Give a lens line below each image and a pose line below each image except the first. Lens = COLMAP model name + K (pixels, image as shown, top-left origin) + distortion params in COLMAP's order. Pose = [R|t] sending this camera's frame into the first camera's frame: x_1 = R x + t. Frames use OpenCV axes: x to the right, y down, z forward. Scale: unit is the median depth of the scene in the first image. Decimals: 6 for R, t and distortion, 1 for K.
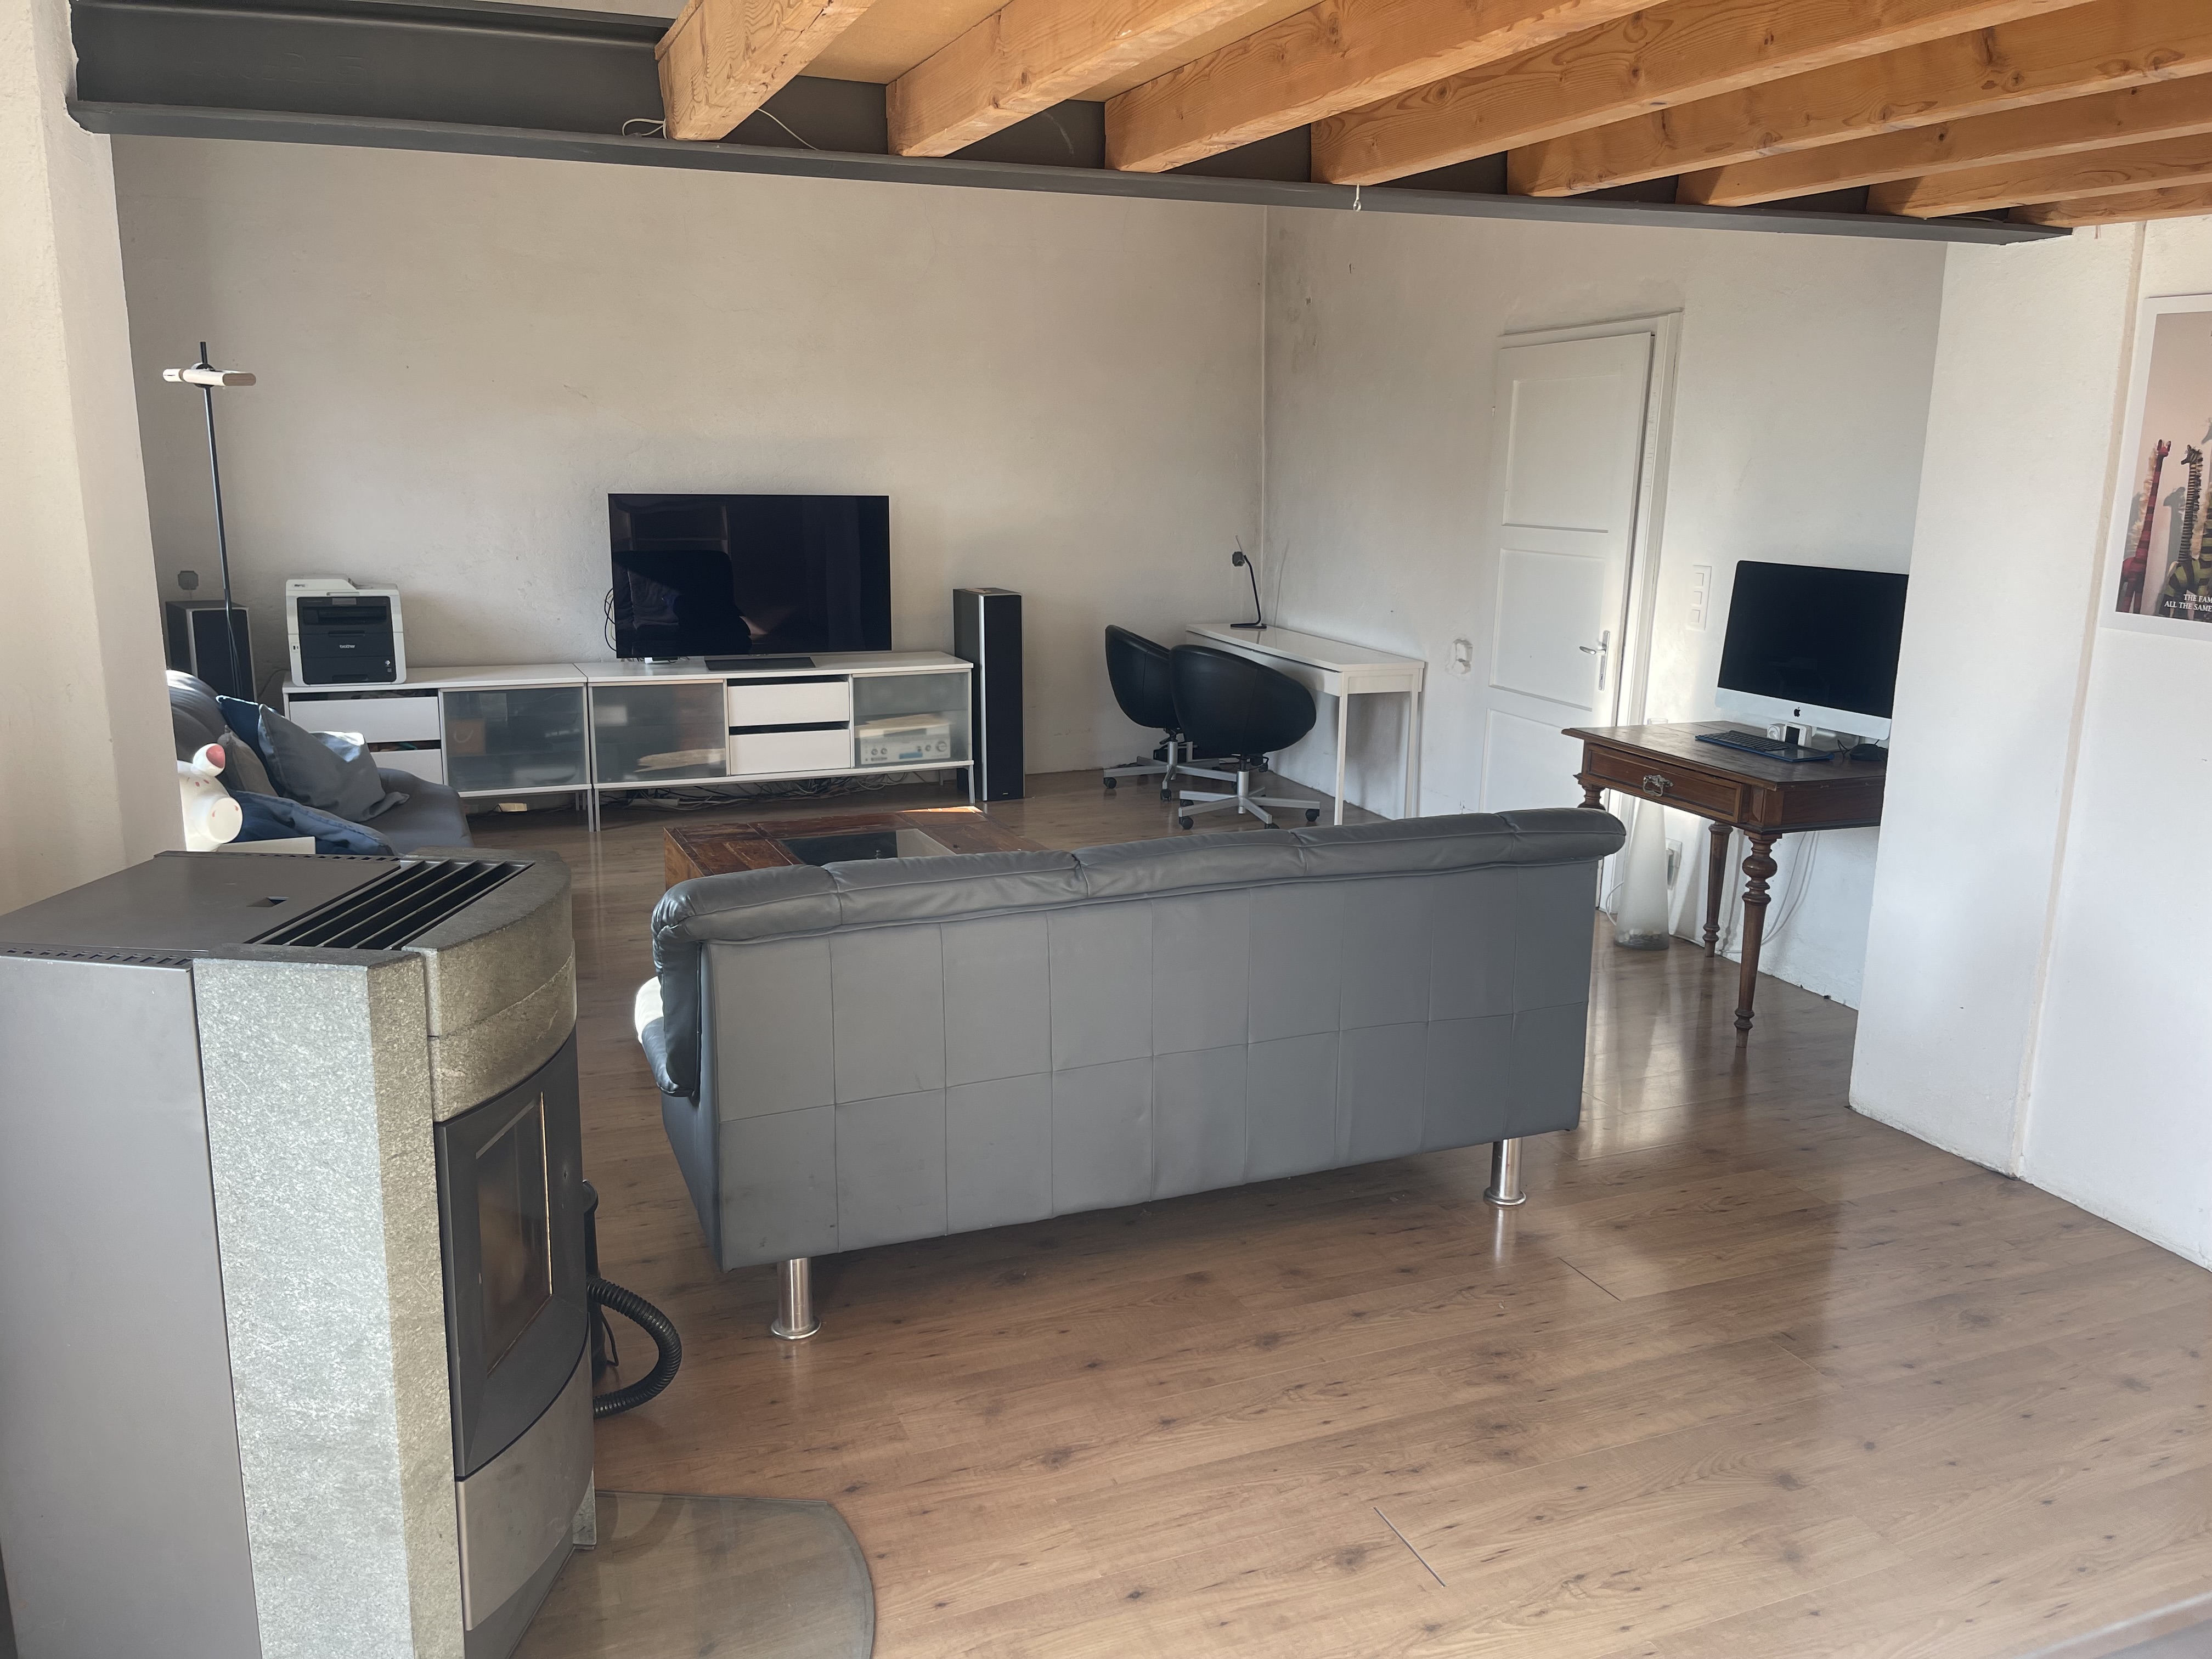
lens RADIAL K [[1679.8, 0, 1108.3], [0, 1679.8, 827.6], [0, 0, 1]] dist [0.048615, -0.002103]
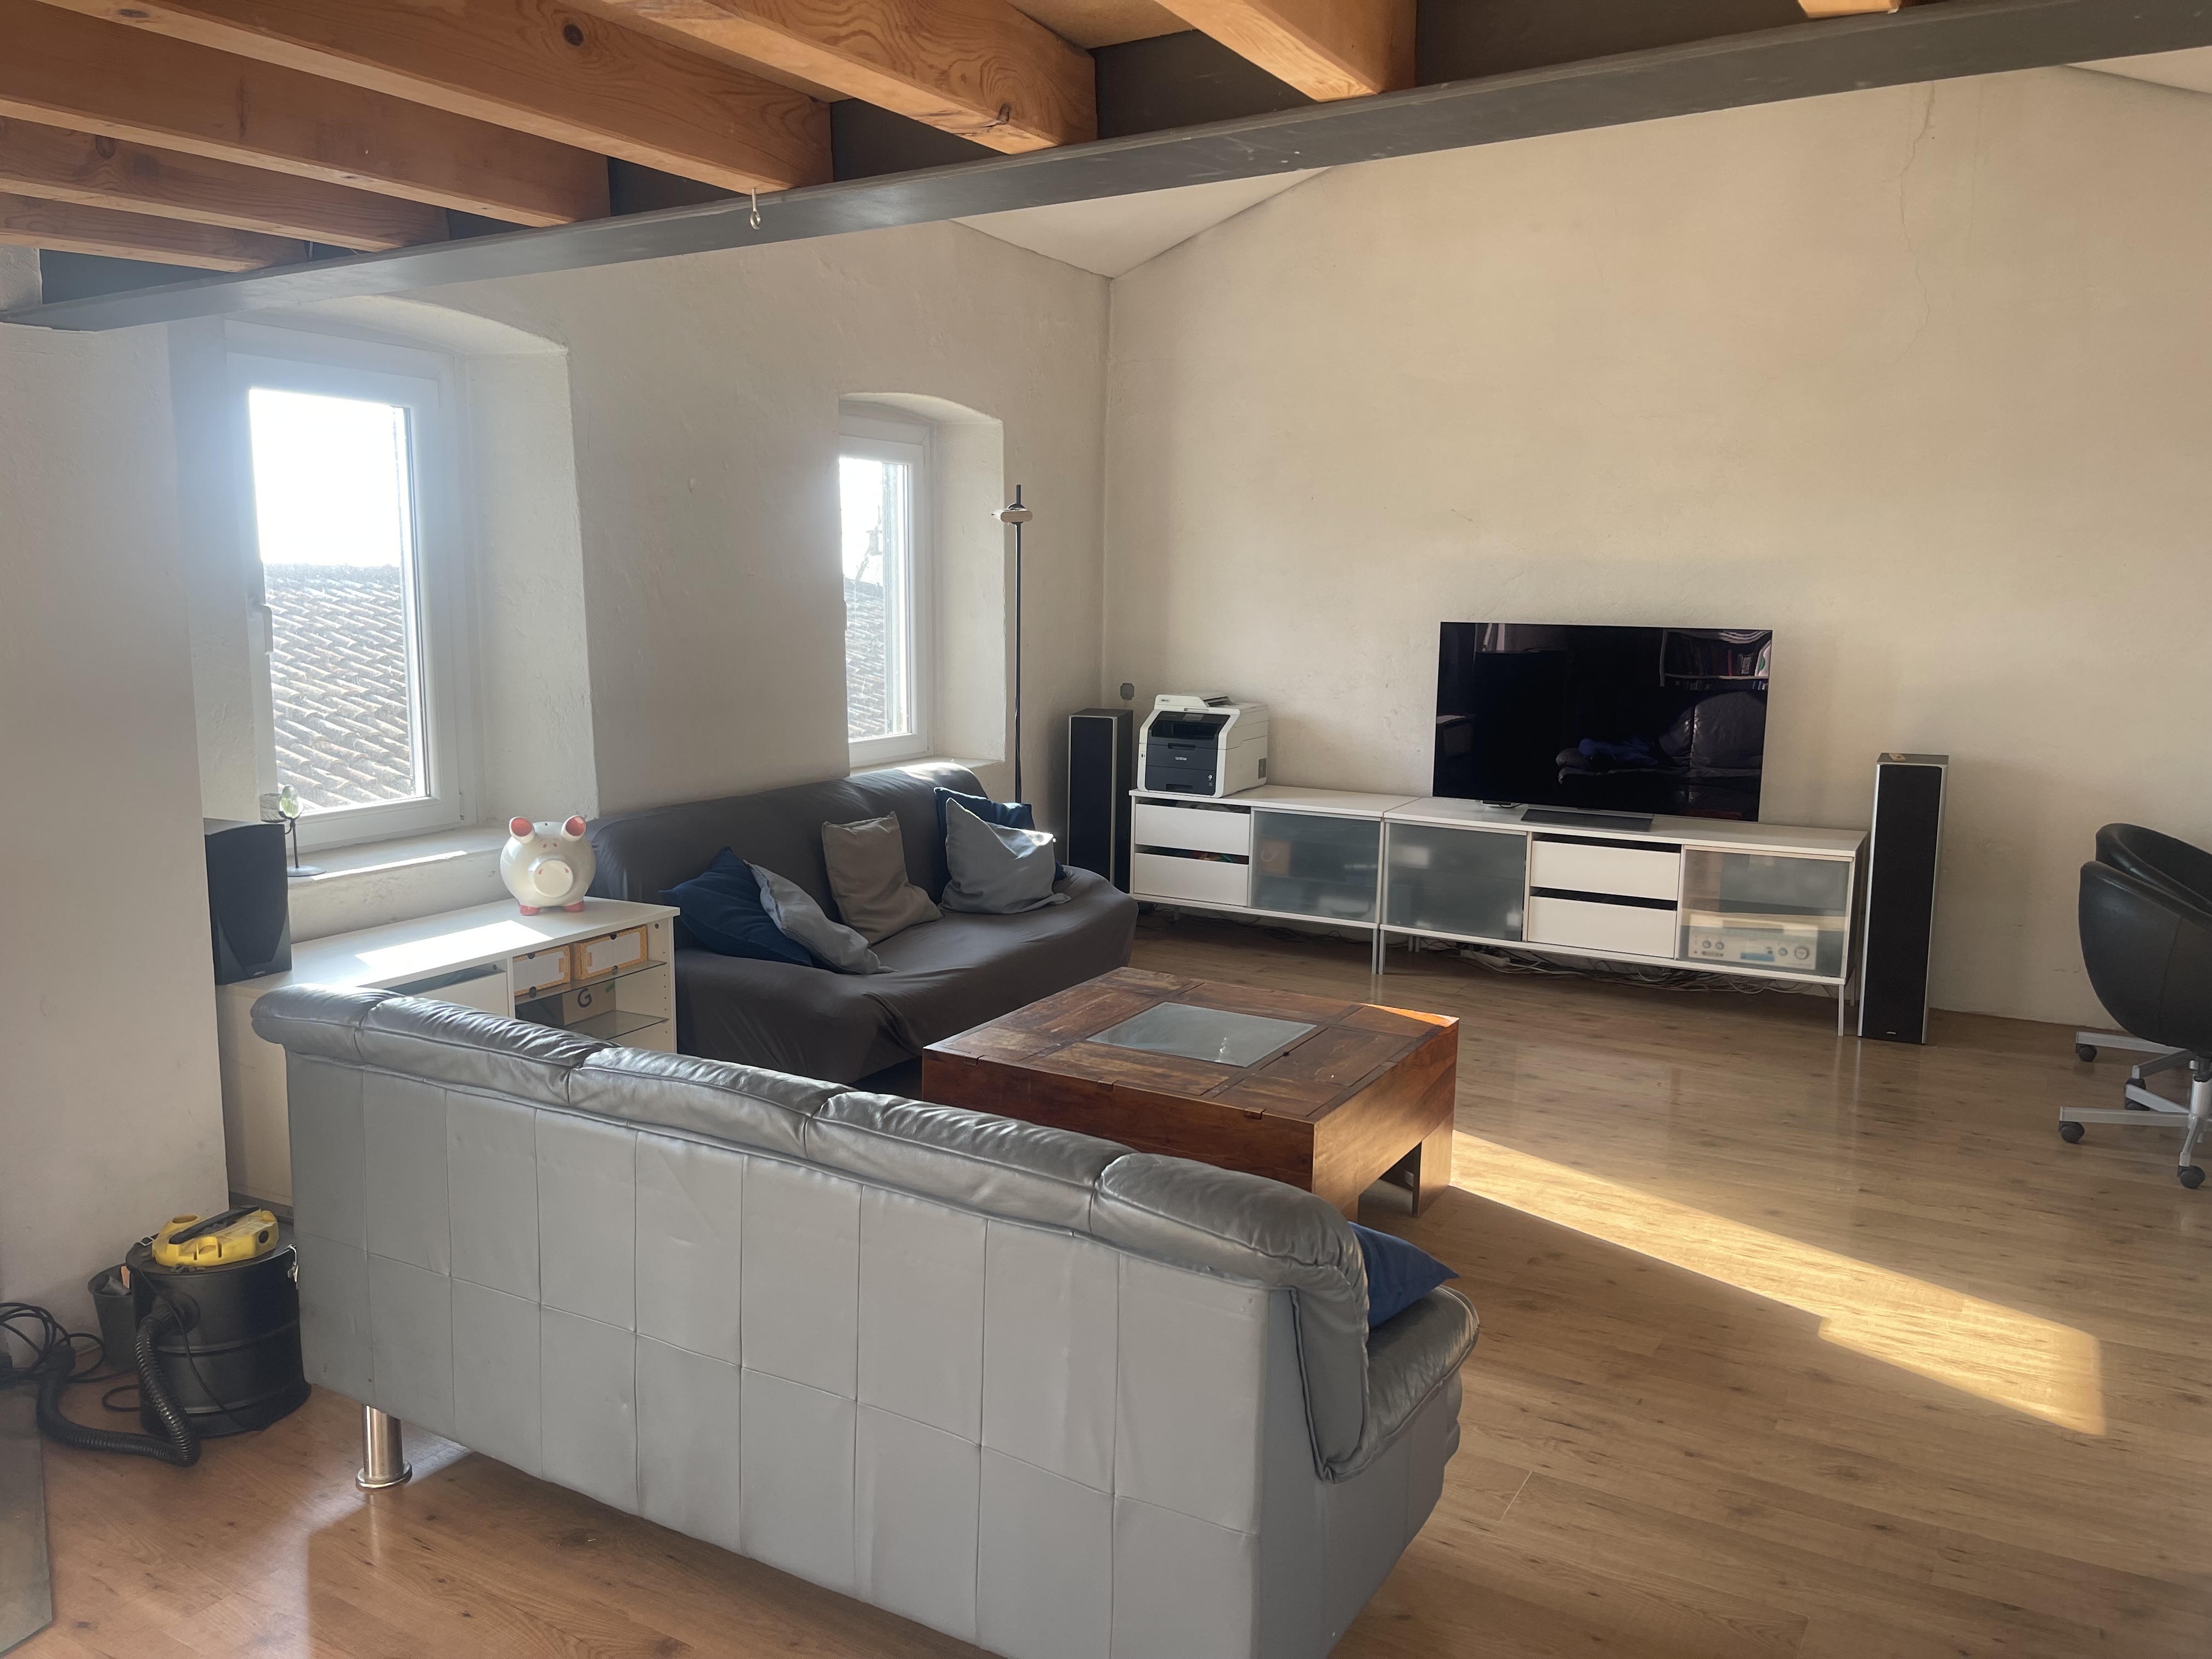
lens RADIAL K [[1679.8, 0, 1090.2], [0, 1679.8, 820.2], [0, 0, 1]] dist [0.048615, -0.002103]
pose [[0.607931, 0.115276, -0.785577, 0.321187], [-0.174856, 0.984551, 0.009159, -0.061746], [0.774497, 0.131795, 0.618696, 0.275413]]
